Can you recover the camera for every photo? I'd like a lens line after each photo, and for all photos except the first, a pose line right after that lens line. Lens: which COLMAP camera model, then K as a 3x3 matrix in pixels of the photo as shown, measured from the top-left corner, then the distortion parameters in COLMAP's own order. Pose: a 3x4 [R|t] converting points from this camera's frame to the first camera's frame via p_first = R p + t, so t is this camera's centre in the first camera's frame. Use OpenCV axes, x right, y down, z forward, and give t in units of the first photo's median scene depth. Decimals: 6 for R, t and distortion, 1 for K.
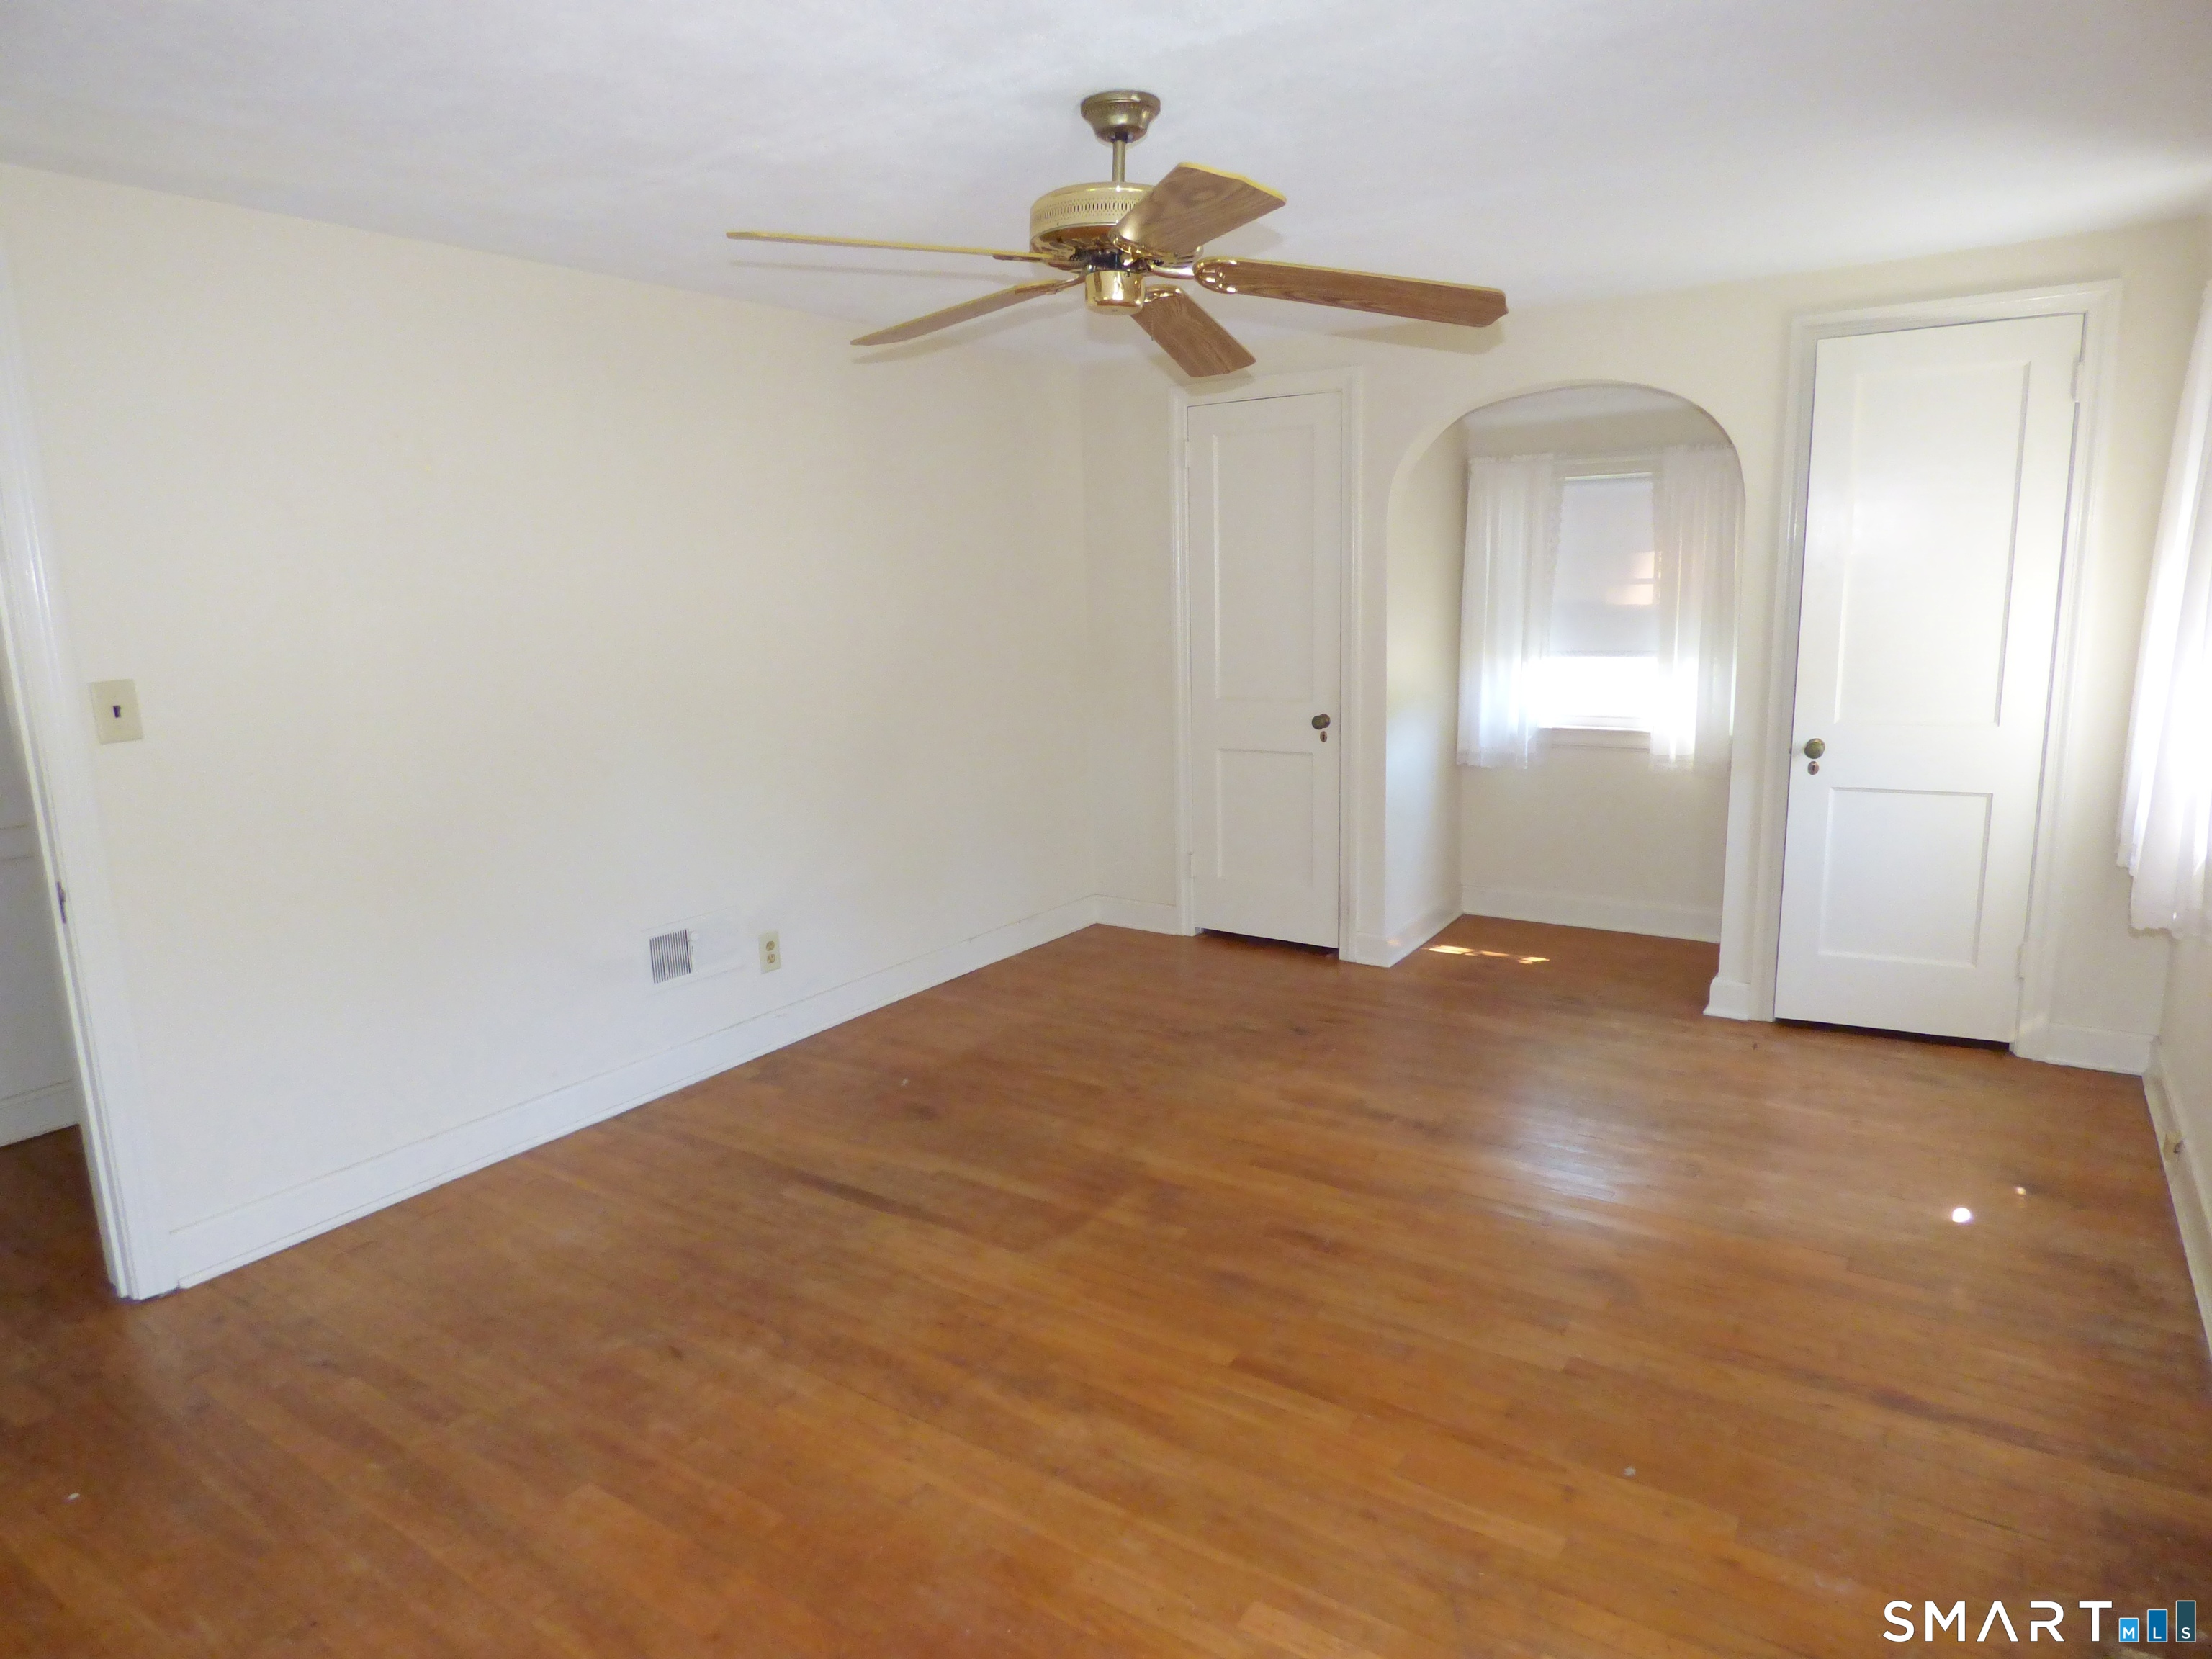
lens RADIAL K [[1317.6, 0, 1106.0], [0, 1317.6, 829.5], [0, 0, 1]] dist [-0.014593, 0.000086]
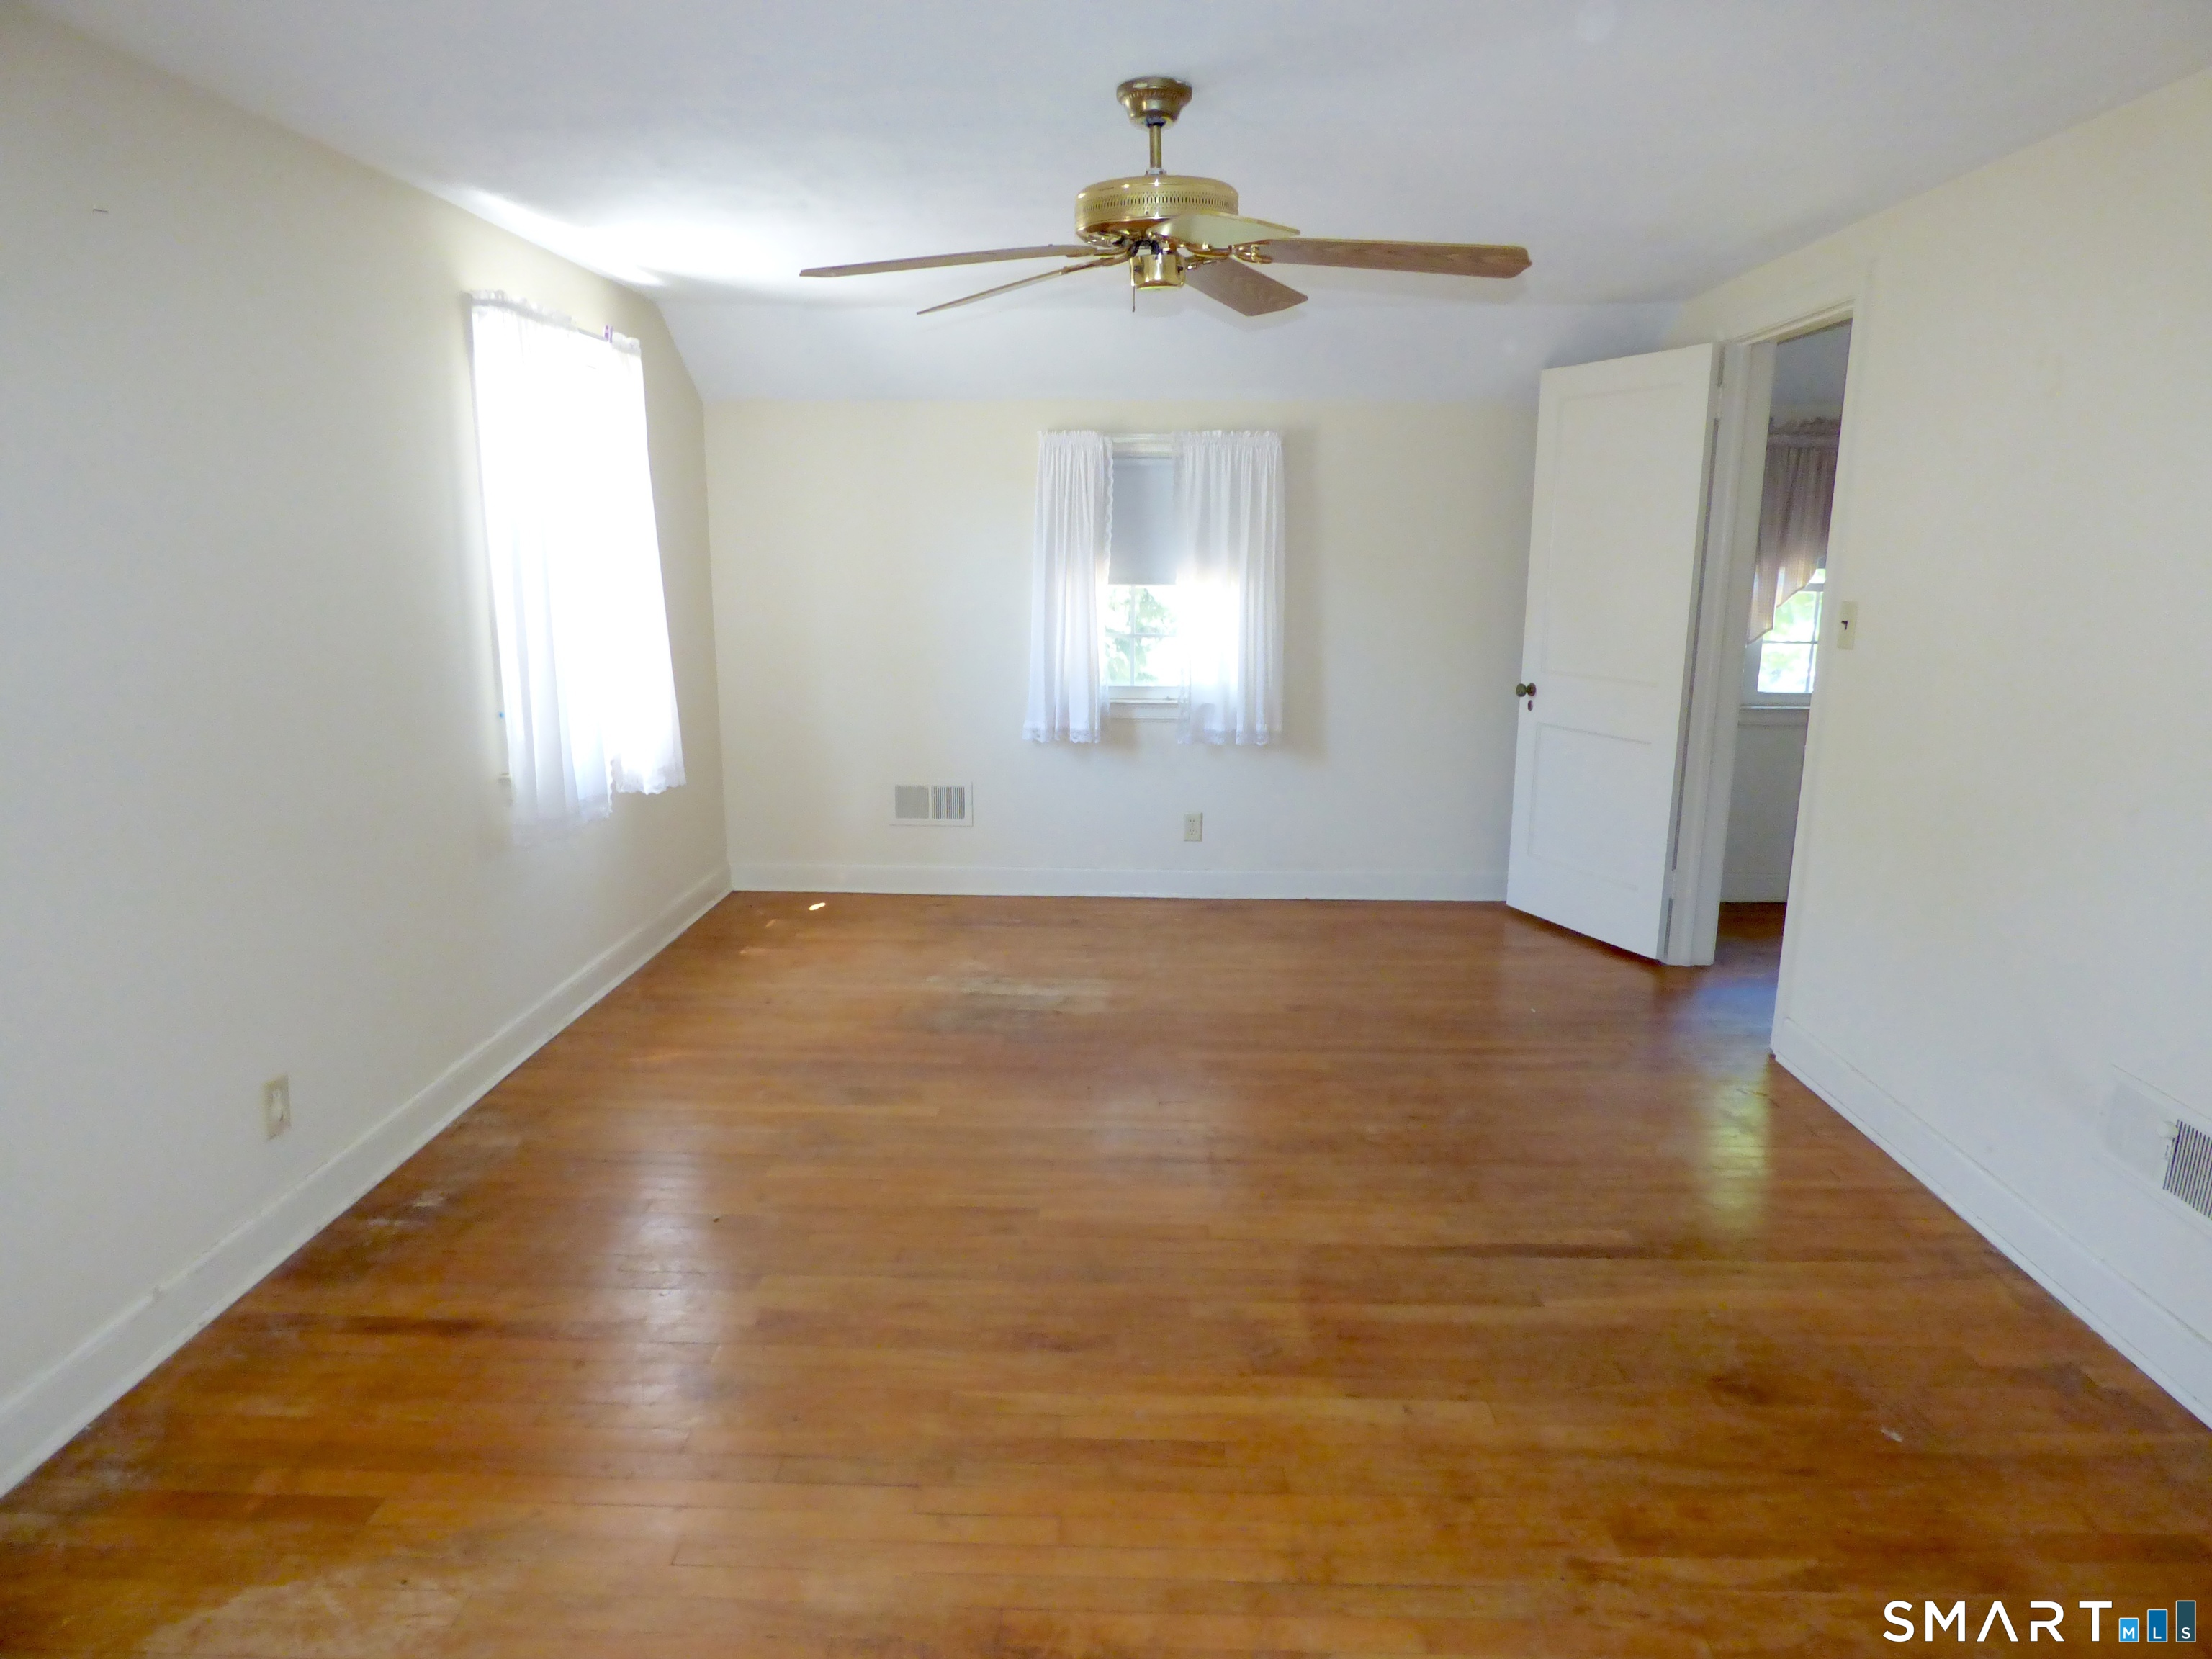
lens RADIAL K [[1317.6, 0, 1106.0], [0, 1317.6, 829.5], [0, 0, 1]] dist [-0.014593, 0.000086]
pose [[-0.848516, 0.139910, -0.510339, 0.456766], [-0.077626, 0.921072, 0.381577, -0.280098], [0.523446, 0.363389, -0.770683, 1.382150]]
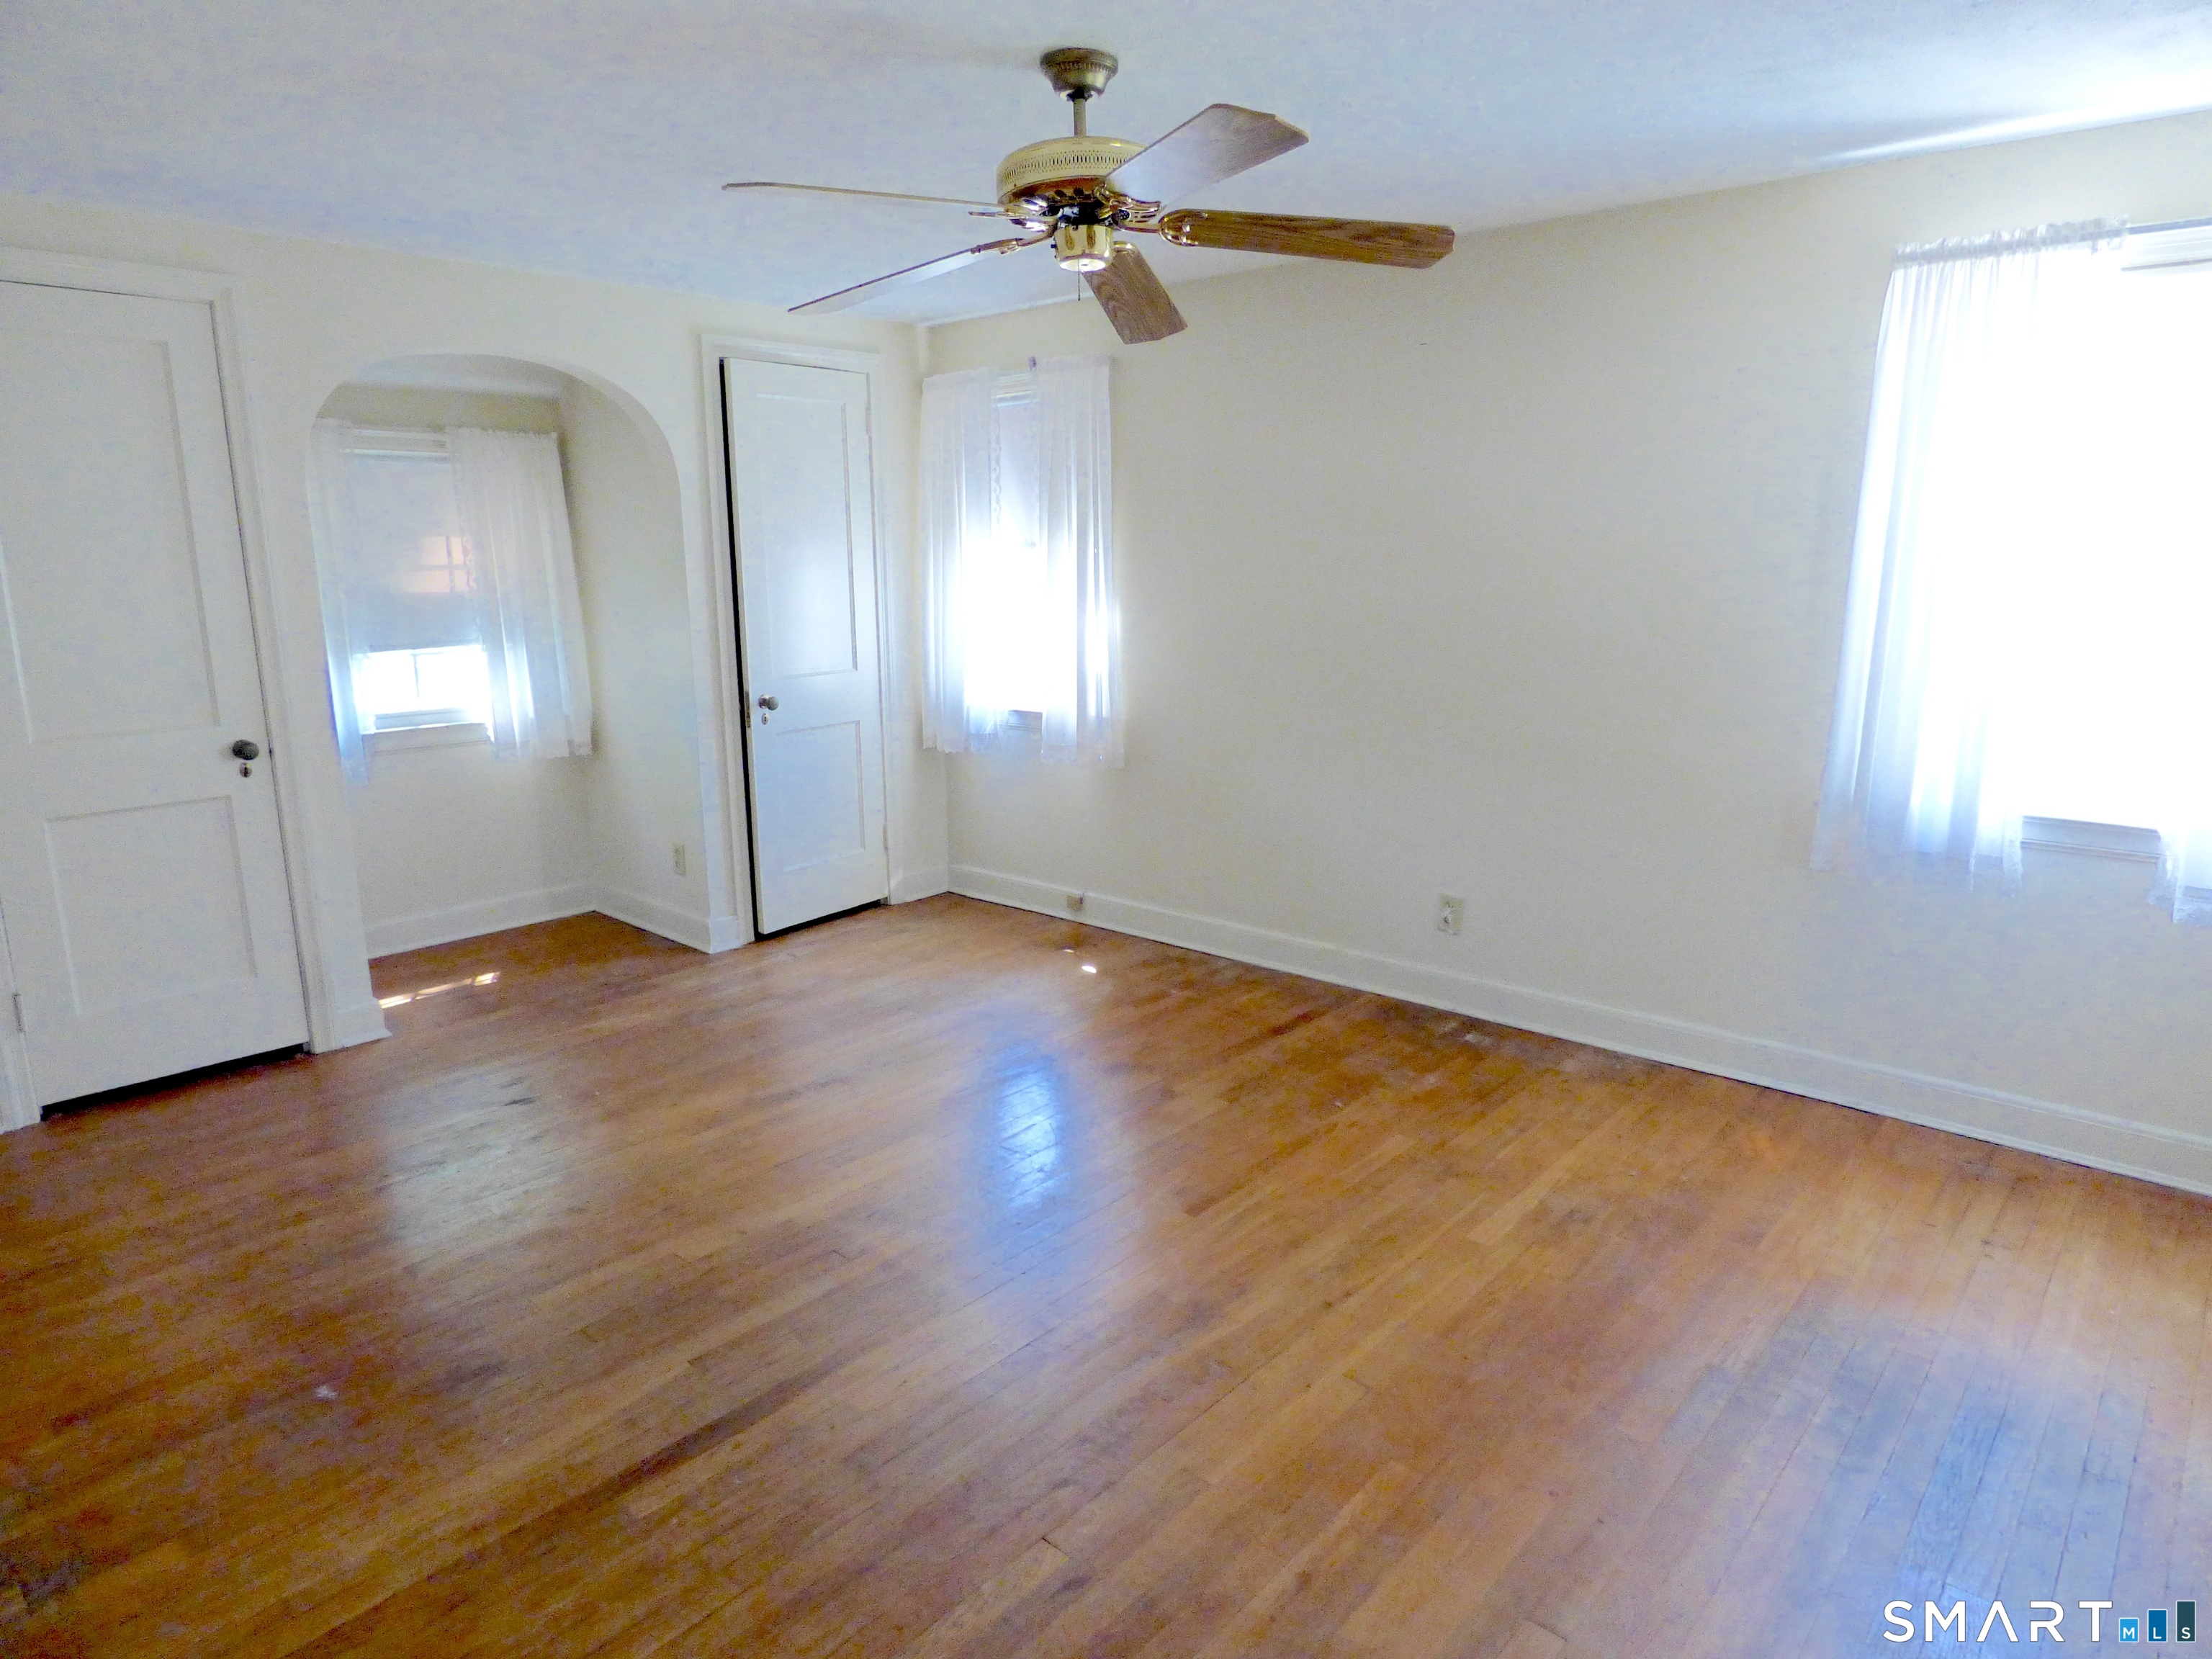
lens RADIAL K [[1317.6, 0, 1106.0], [0, 1317.6, 829.5], [0, 0, 1]] dist [-0.014593, 0.000086]
pose [[0.134804, -0.176018, 0.975113, -0.749255], [0.190811, 0.970288, 0.148769, -0.084185], [-0.972327, 0.166007, 0.164385, 0.625483]]
